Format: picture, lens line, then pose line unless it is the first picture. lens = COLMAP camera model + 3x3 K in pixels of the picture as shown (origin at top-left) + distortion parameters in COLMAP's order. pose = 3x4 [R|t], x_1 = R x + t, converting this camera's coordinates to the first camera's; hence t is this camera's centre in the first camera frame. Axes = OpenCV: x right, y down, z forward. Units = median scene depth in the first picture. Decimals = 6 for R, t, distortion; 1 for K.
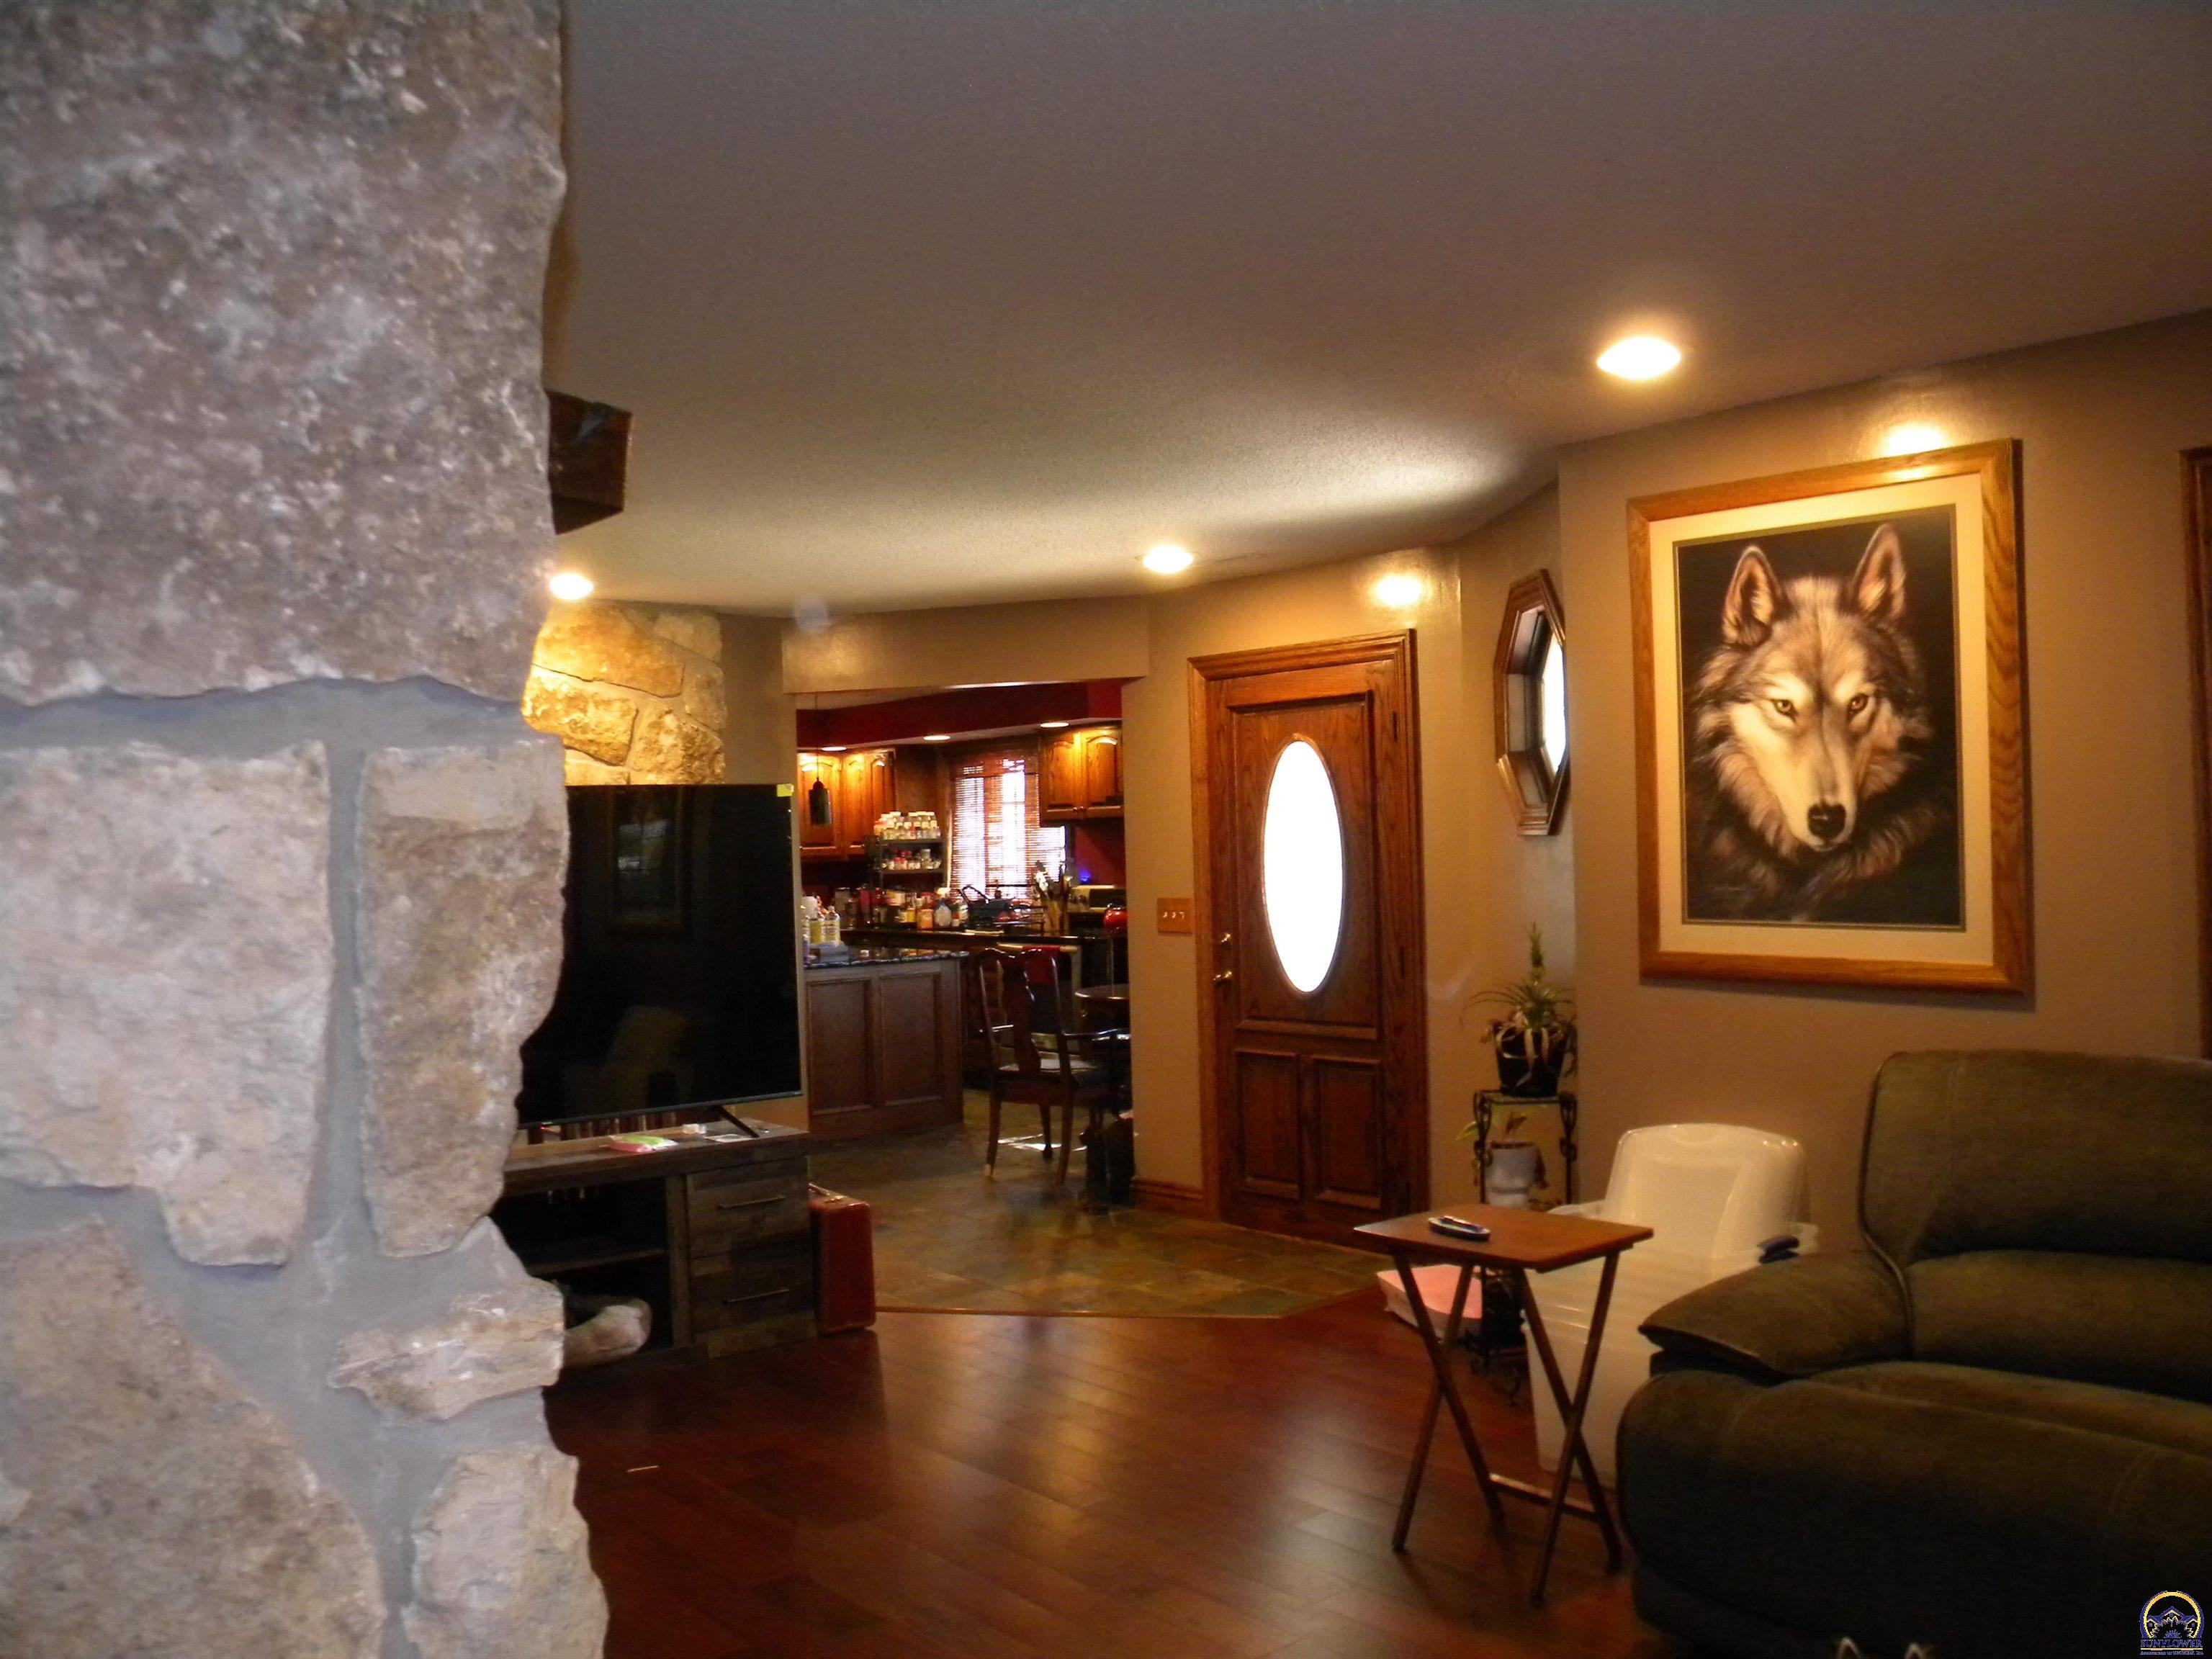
lens RADIAL K [[1841.4, 0, 1105.1], [0, 1841.4, 831.7], [0, 0, 1]] dist [-0.016098, -0.002280]
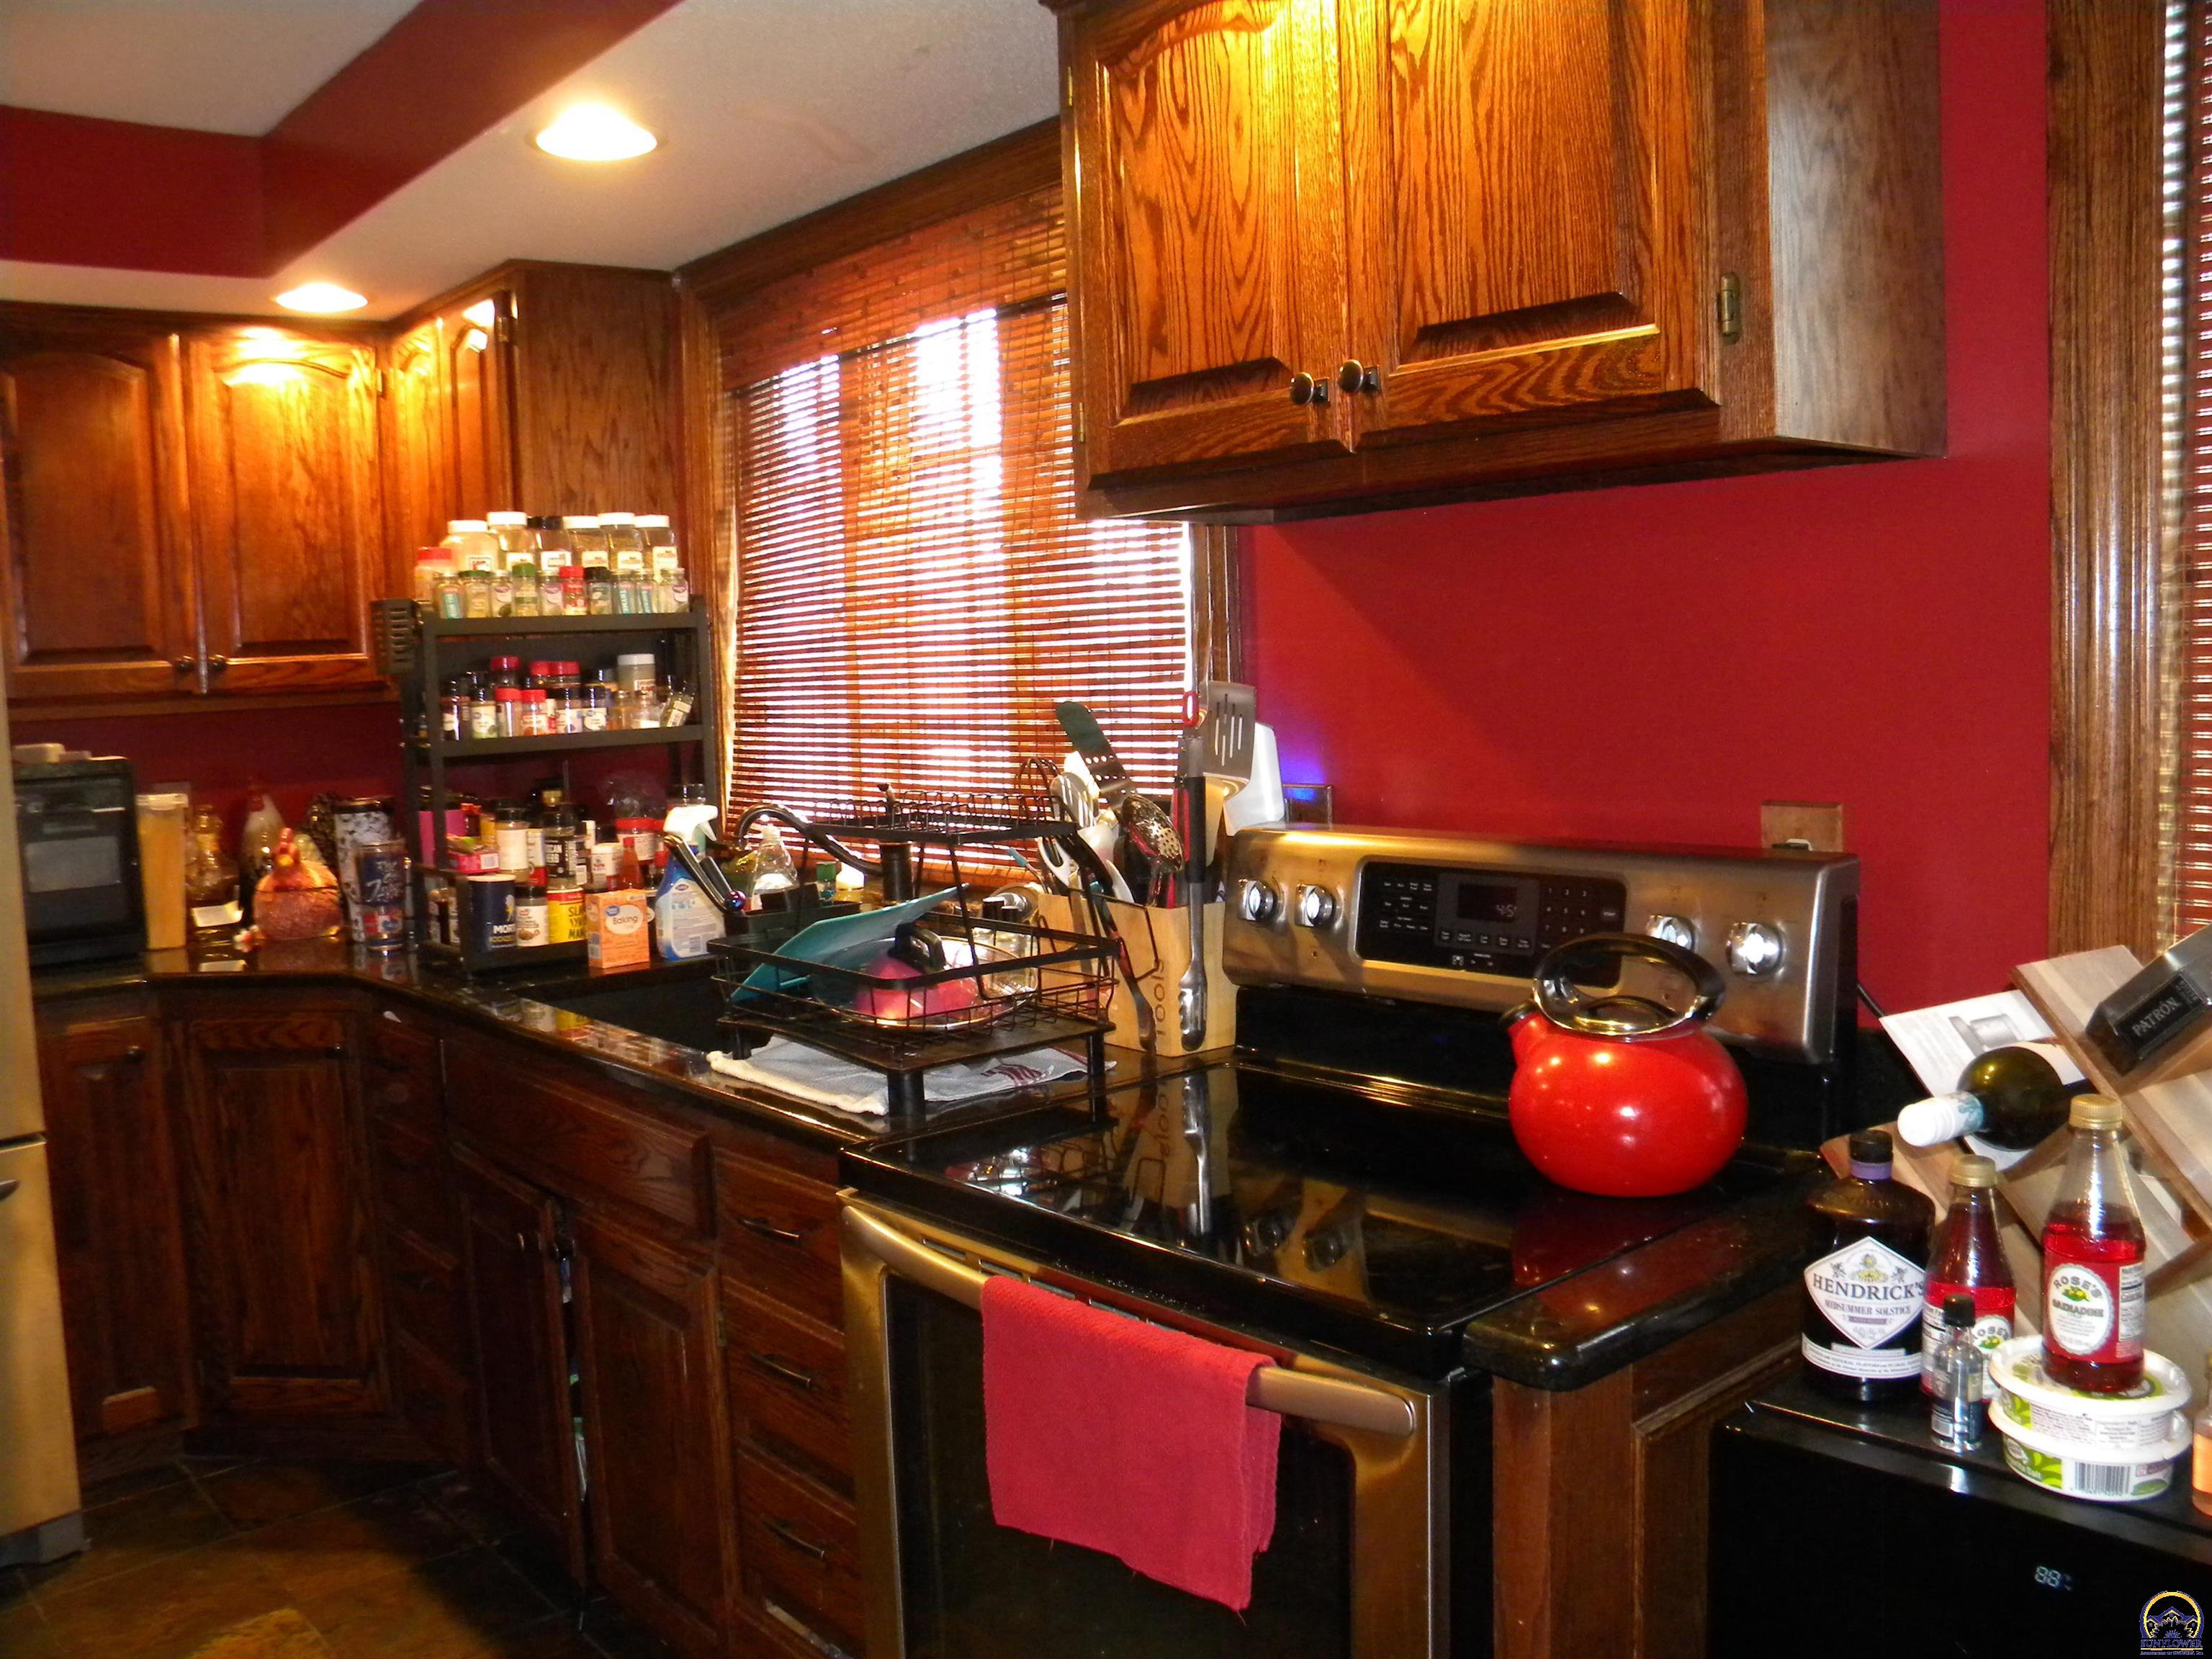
lens RADIAL K [[1841.4, 0, 1101.1], [0, 1841.4, 819.9], [0, 0, 1]] dist [-0.016098, -0.002280]
pose [[0.999893, -0.014162, -0.003660, -0.030368], [0.014454, 0.995052, 0.098295, 0.008372], [0.002250, -0.098337, 0.995151, 0.744275]]
